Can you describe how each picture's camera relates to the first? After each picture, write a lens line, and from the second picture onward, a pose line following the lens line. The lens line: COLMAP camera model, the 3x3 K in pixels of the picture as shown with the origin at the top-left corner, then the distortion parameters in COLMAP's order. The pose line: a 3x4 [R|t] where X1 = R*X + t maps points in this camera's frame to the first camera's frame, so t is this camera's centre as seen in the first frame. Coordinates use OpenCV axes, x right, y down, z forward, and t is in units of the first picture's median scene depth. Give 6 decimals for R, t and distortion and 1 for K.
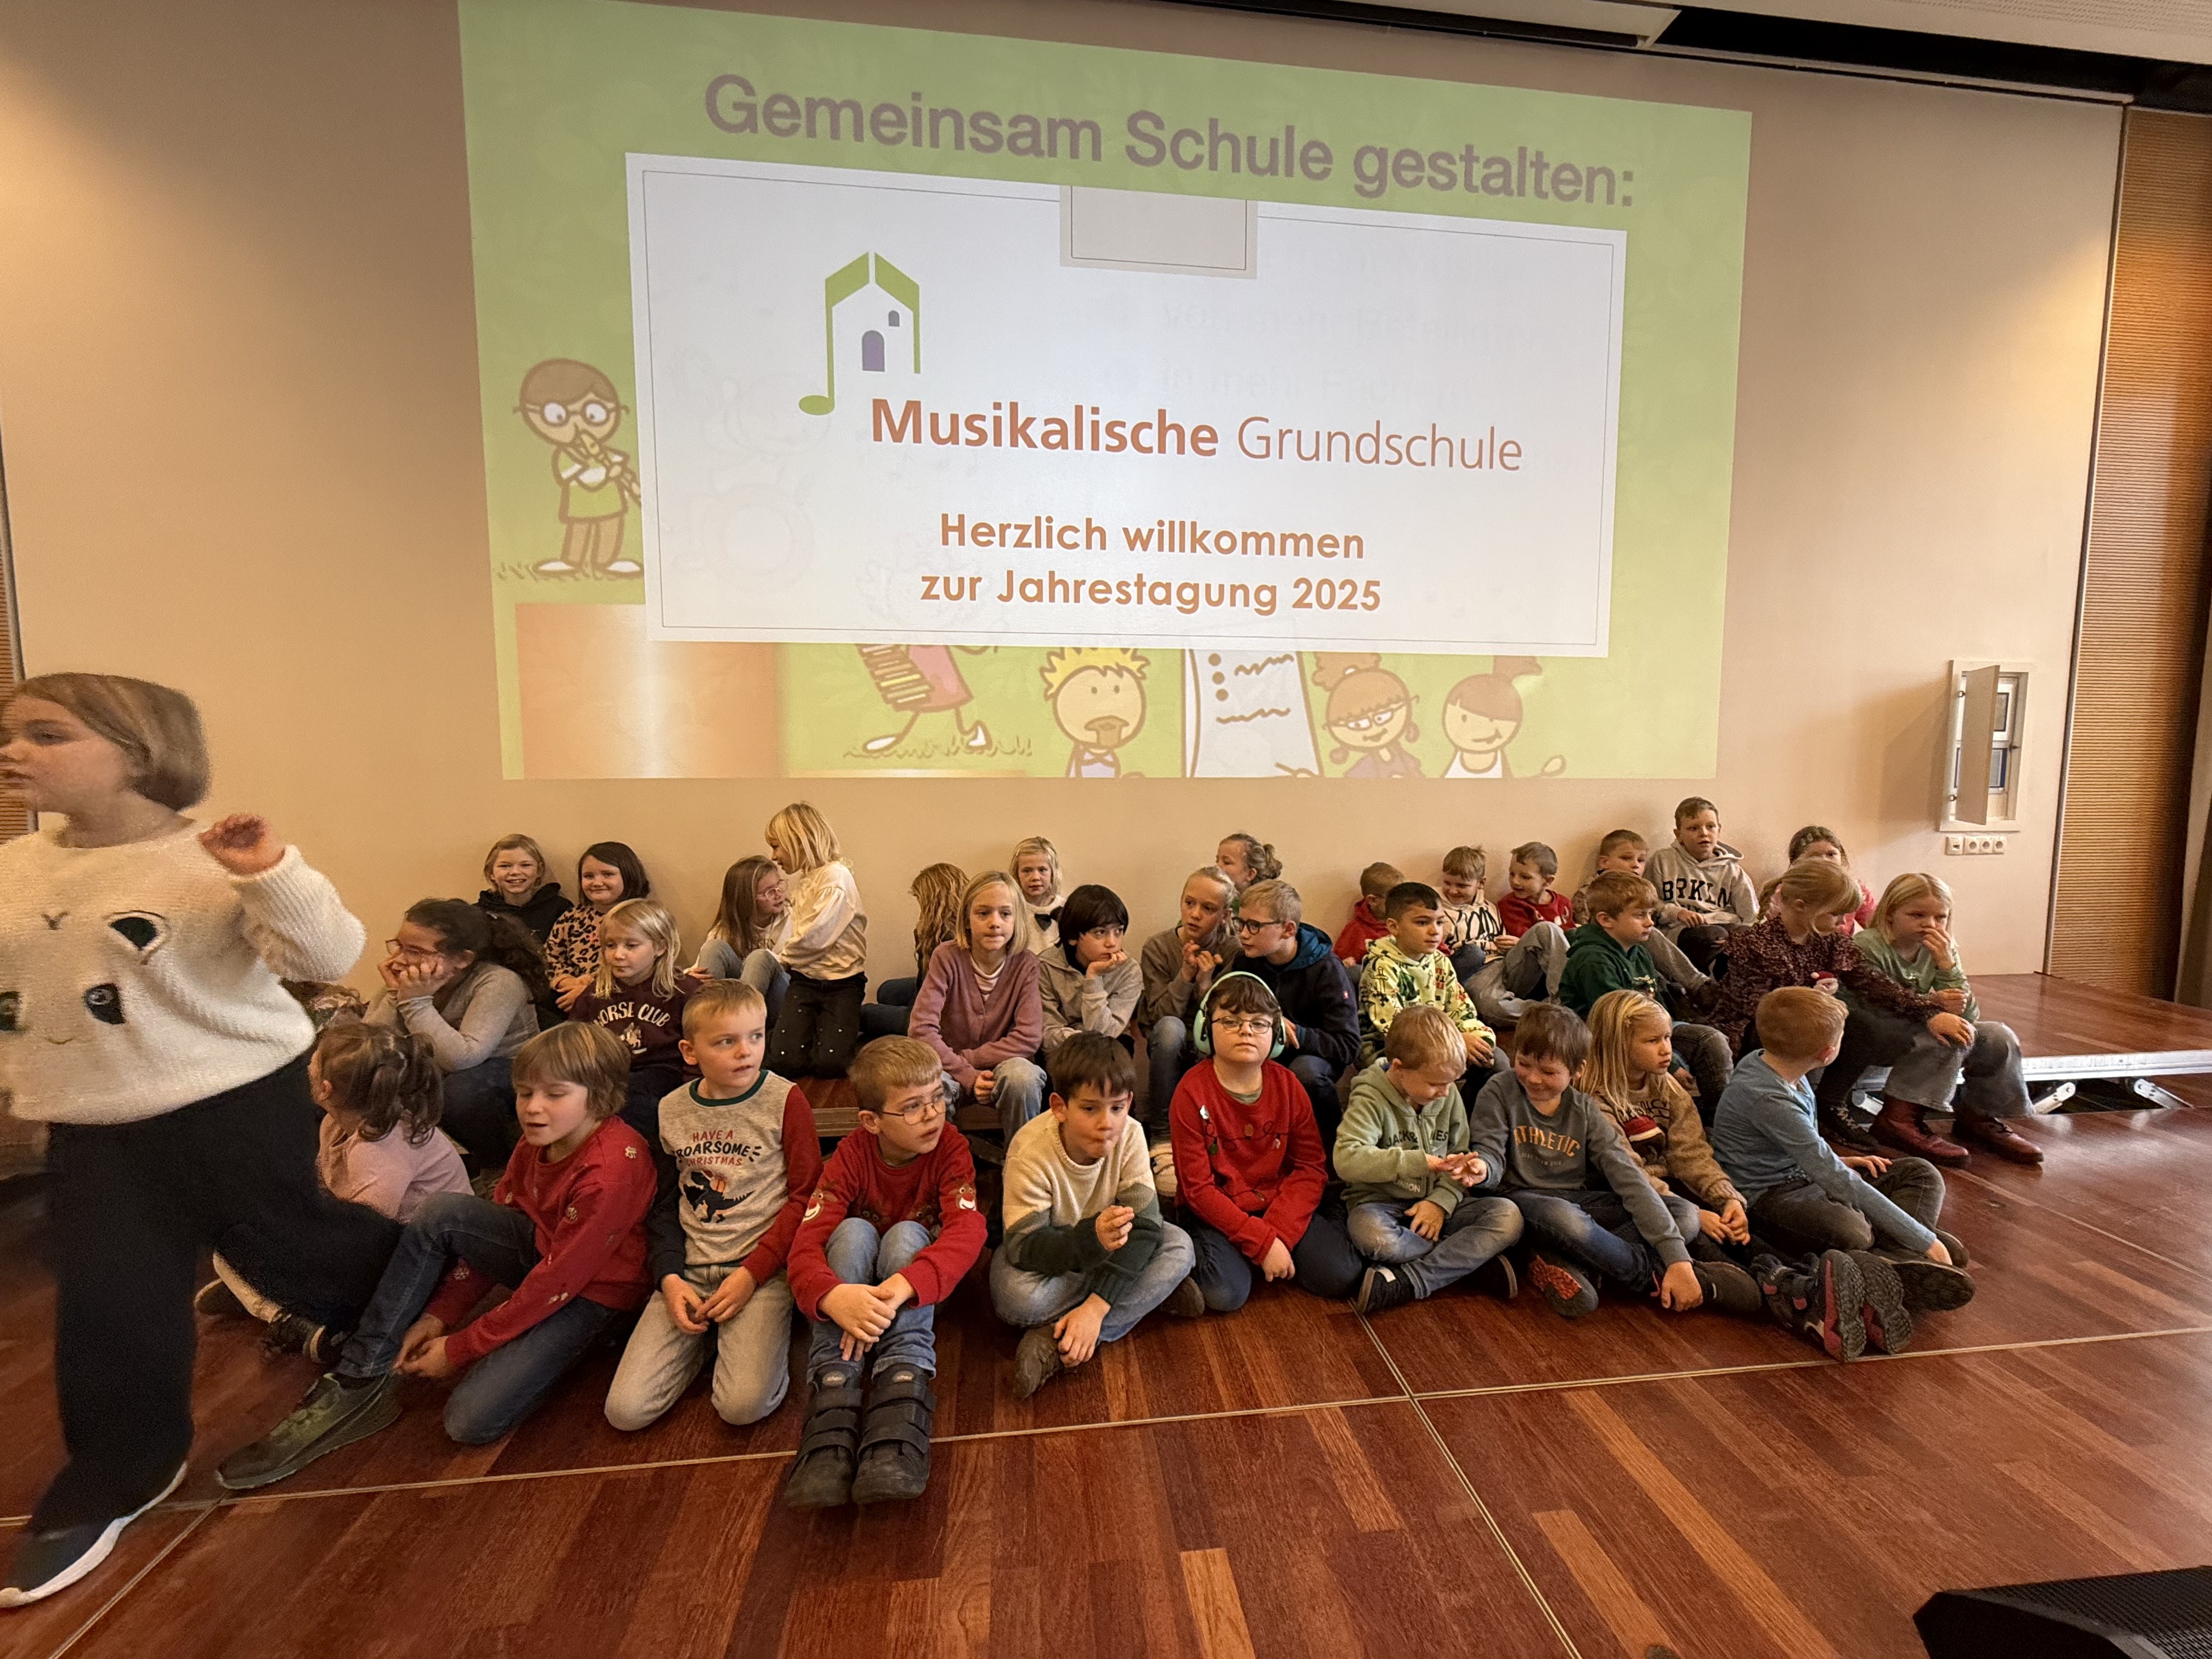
lens RADIAL K [[903.5, 0, 1092.7], [0, 903.5, 824.7], [0, 0, 1]] dist [-0.003175, 0.000184]
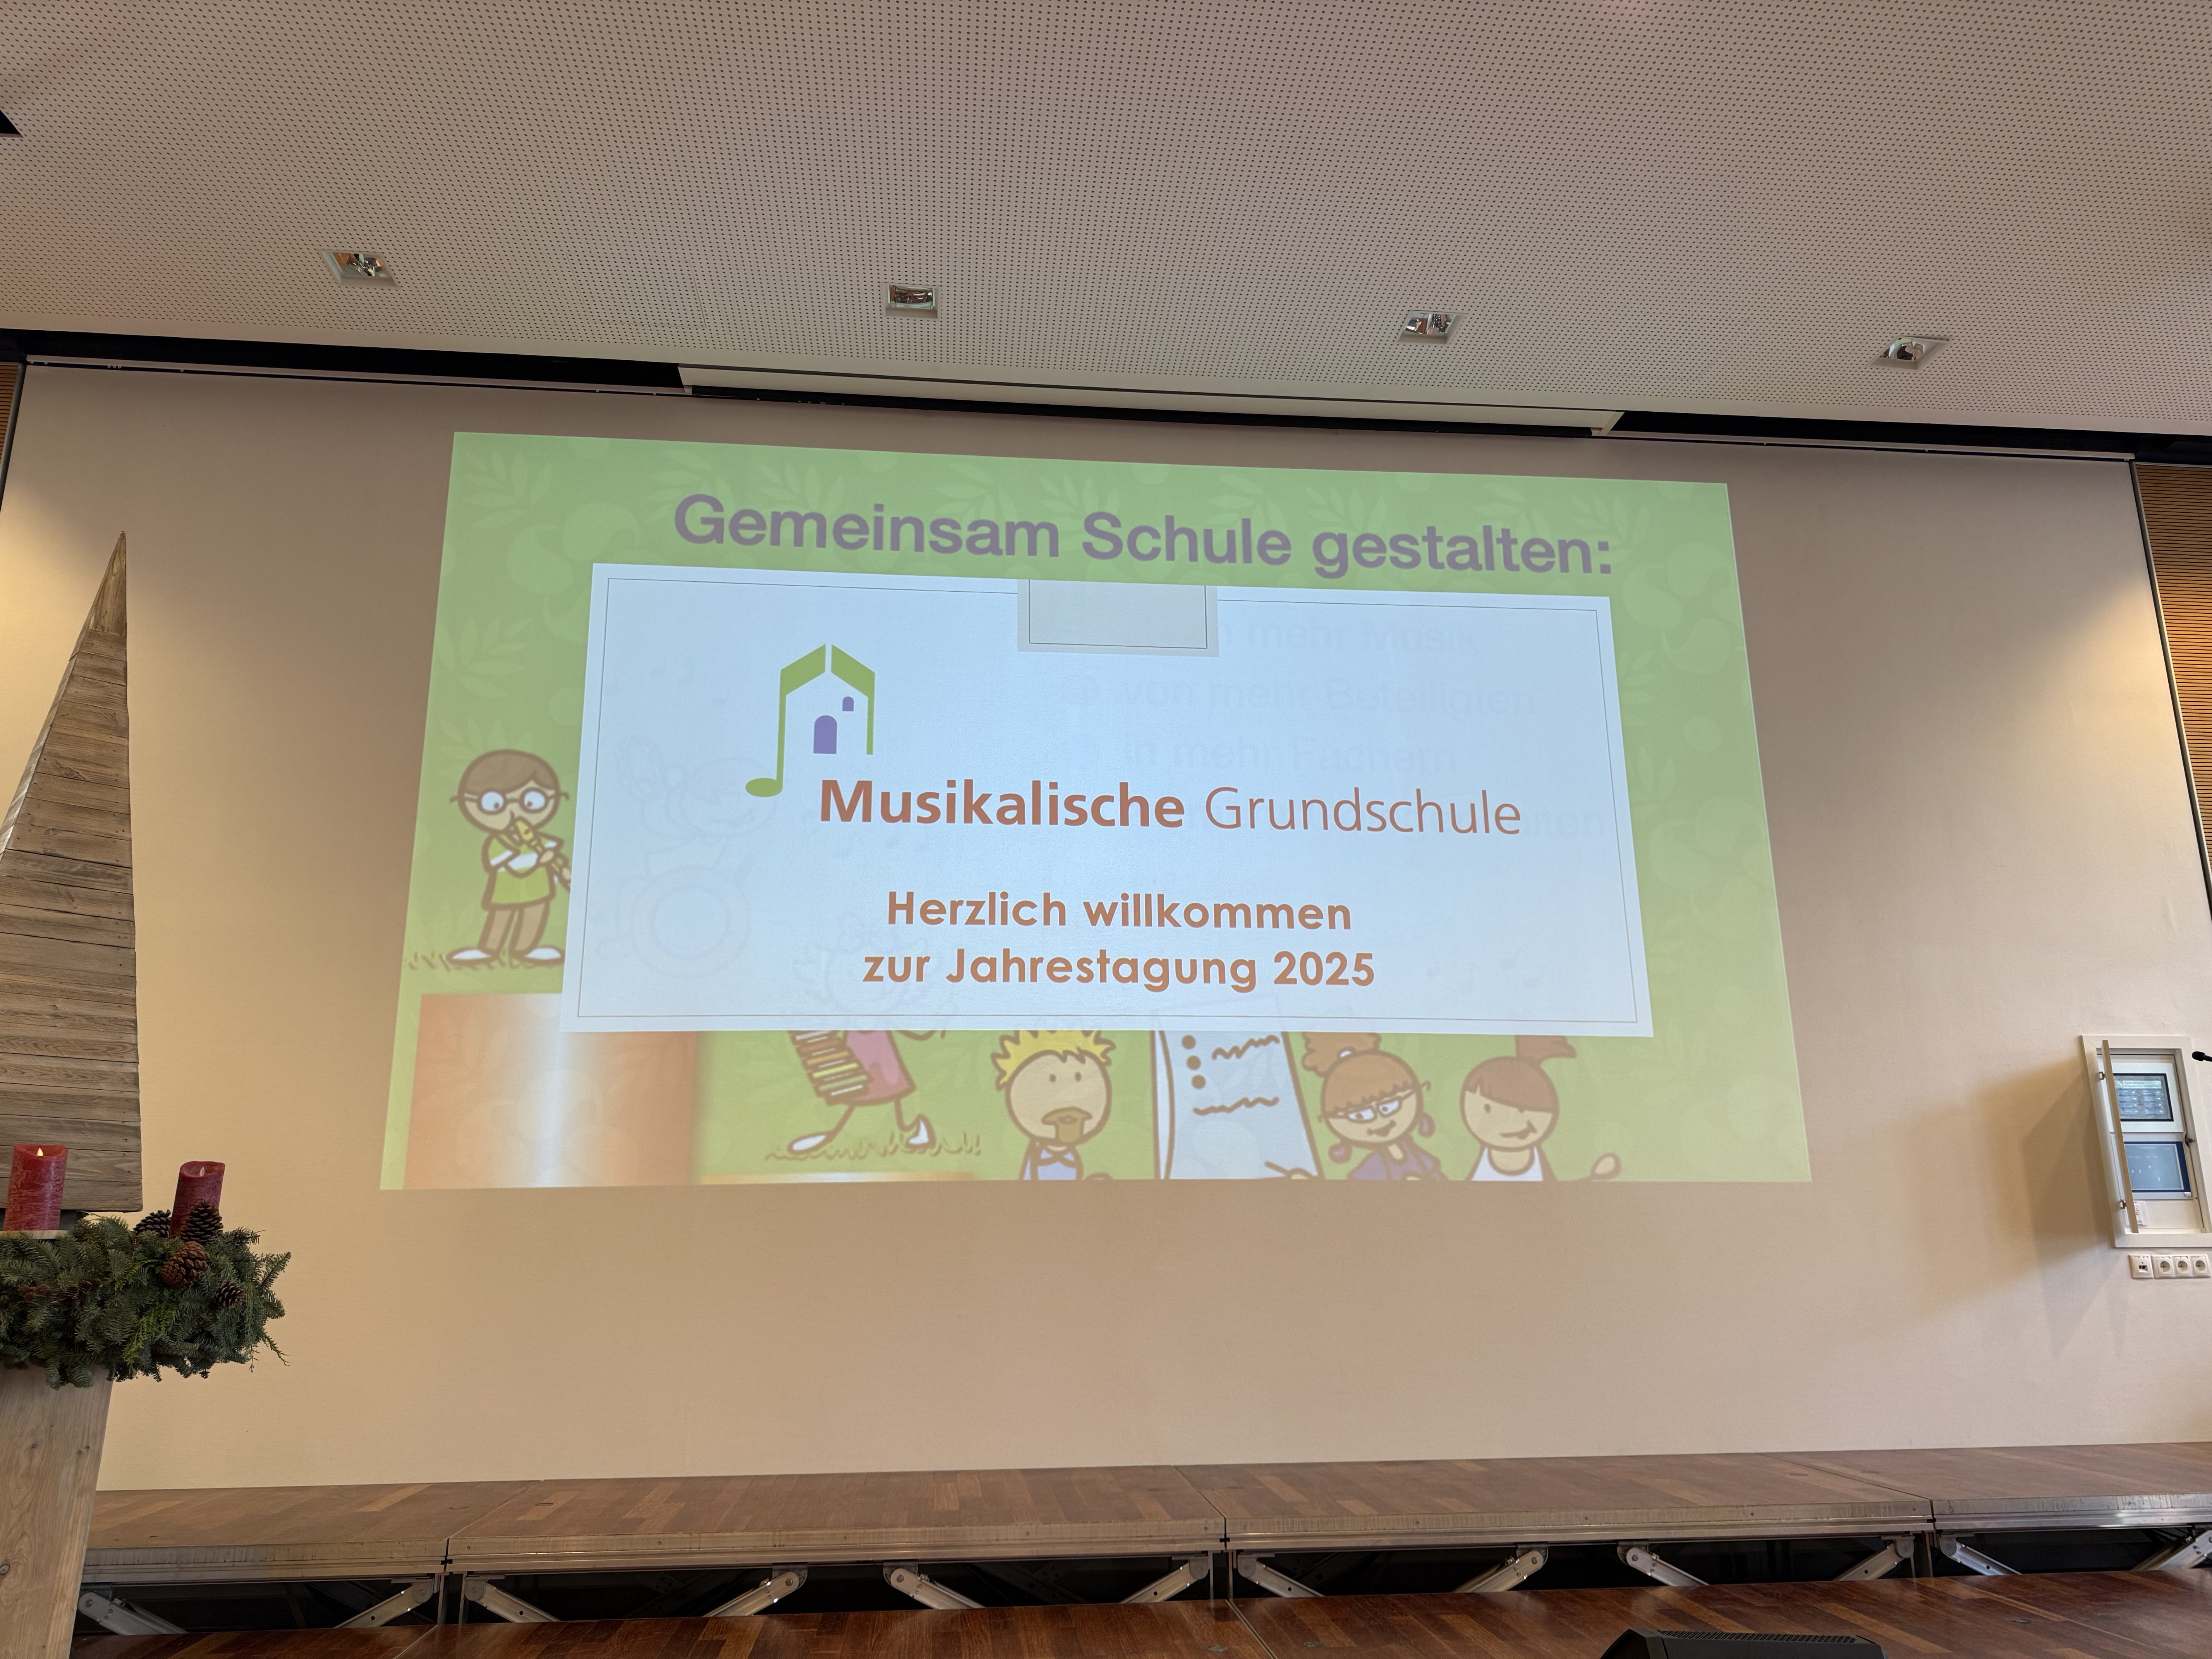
lens RADIAL K [[1531.7, 0, 1112.7], [0, 1531.7, 821.0], [0, 0, 1]] dist [0.080682, -0.036352]
pose [[0.999644, -0.018475, -0.019255, 0.095026], [0.010842, 0.940524, -0.339554, 0.127196], [0.024383, 0.339224, 0.940389, -0.507549]]
